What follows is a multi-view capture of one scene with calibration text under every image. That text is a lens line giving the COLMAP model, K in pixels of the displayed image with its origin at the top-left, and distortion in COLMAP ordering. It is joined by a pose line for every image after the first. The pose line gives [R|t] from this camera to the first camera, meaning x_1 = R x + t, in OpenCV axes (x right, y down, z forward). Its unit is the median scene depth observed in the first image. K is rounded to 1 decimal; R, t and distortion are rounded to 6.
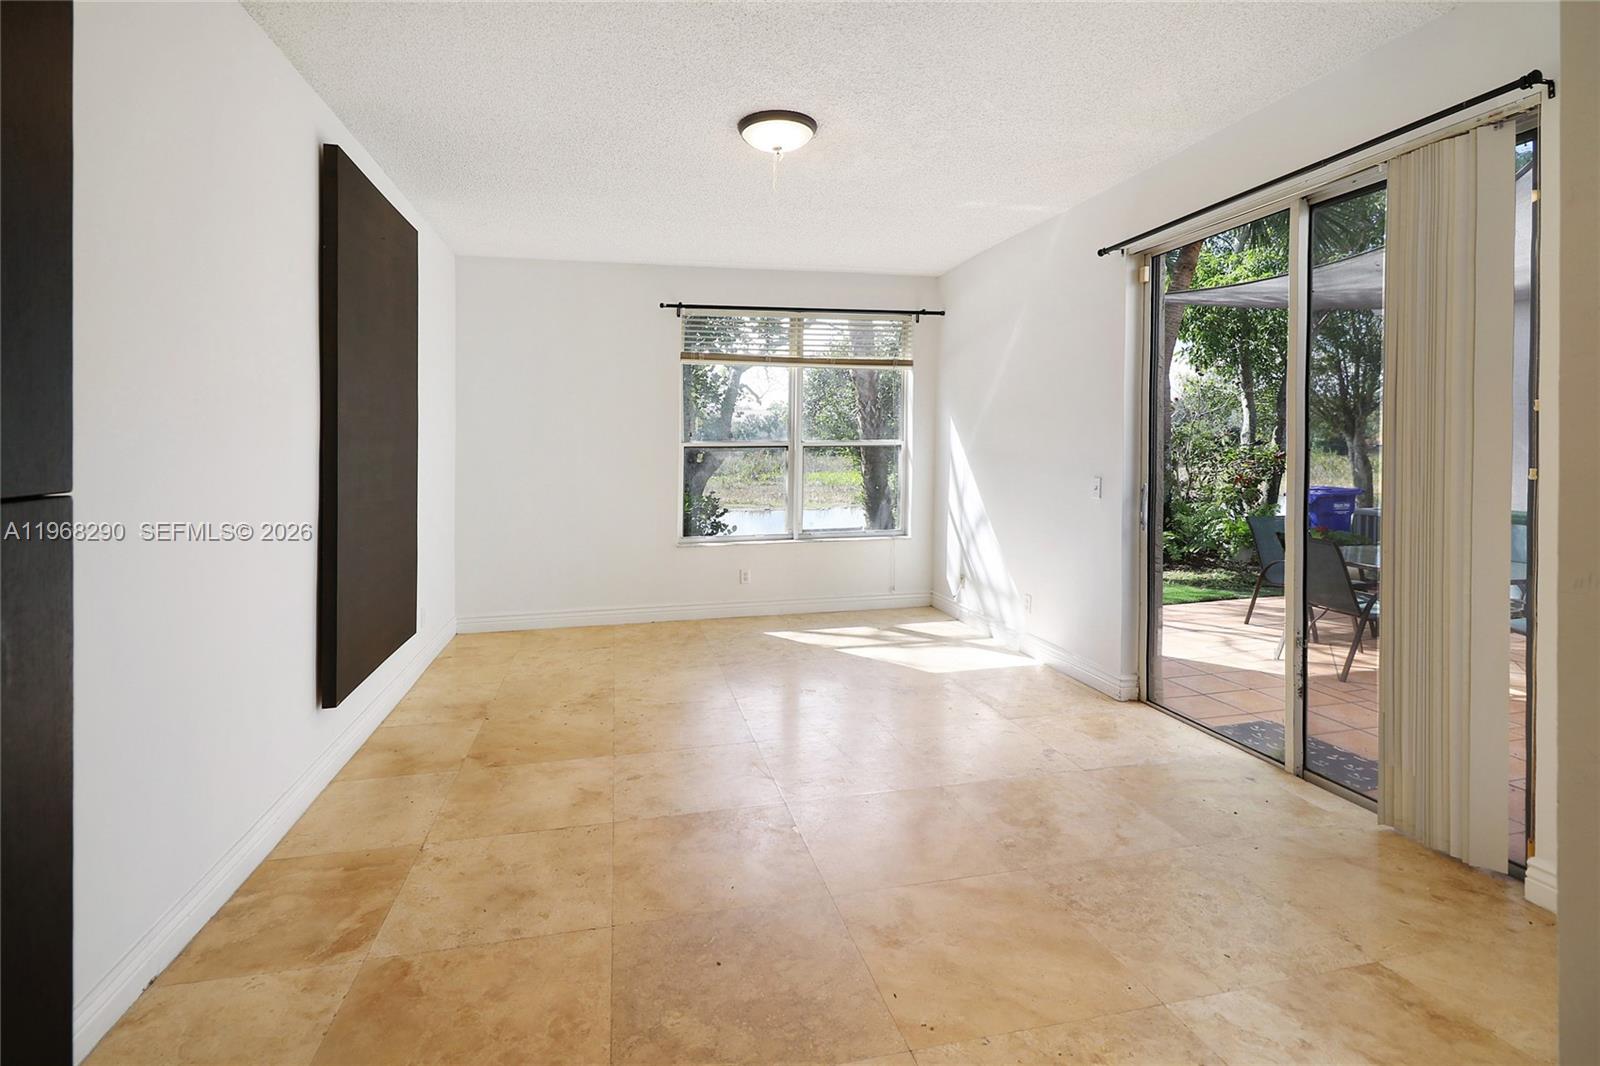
lens RADIAL K [[792.6, 0, 796.1], [0, 792.6, 453.8], [0, 0, 1]] dist [0.014211, -0.001256]
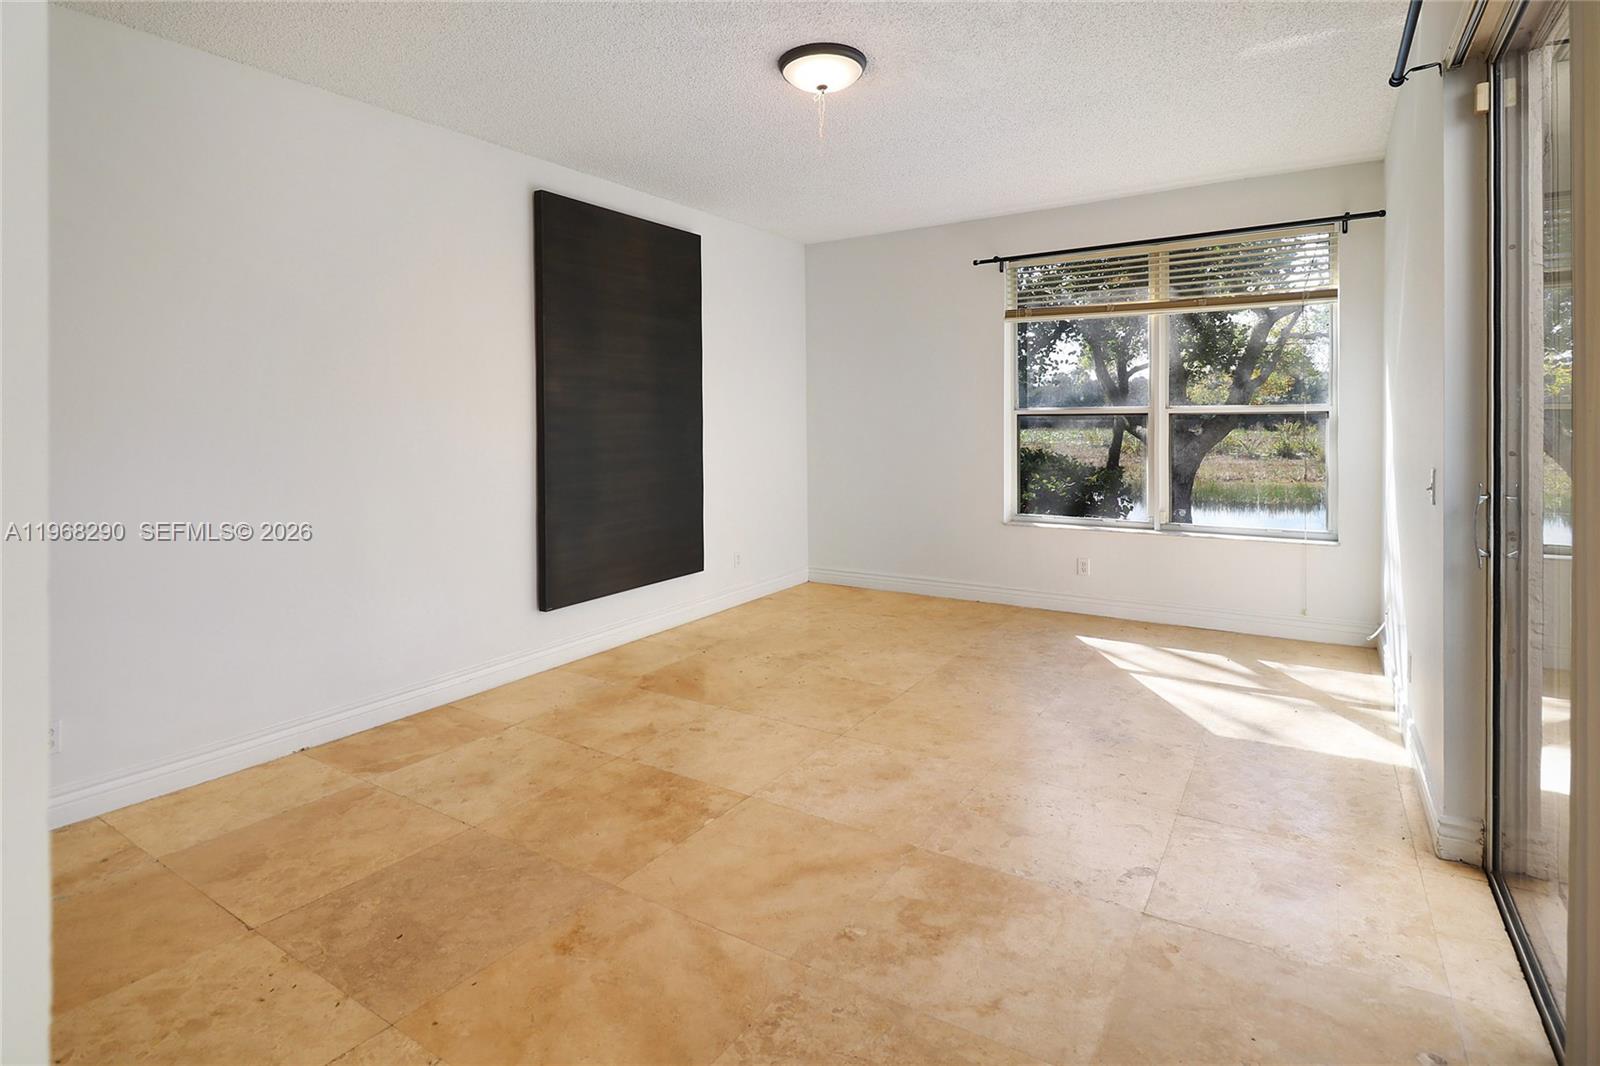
lens RADIAL K [[792.6, 0, 796.1], [0, 792.6, 453.8], [0, 0, 1]] dist [0.014211, -0.001256]
pose [[0.709211, 0.034887, -0.704132, 0.753294], [-0.004178, 0.998965, 0.045286, -0.011472], [0.704984, -0.029175, 0.708623, 0.423976]]
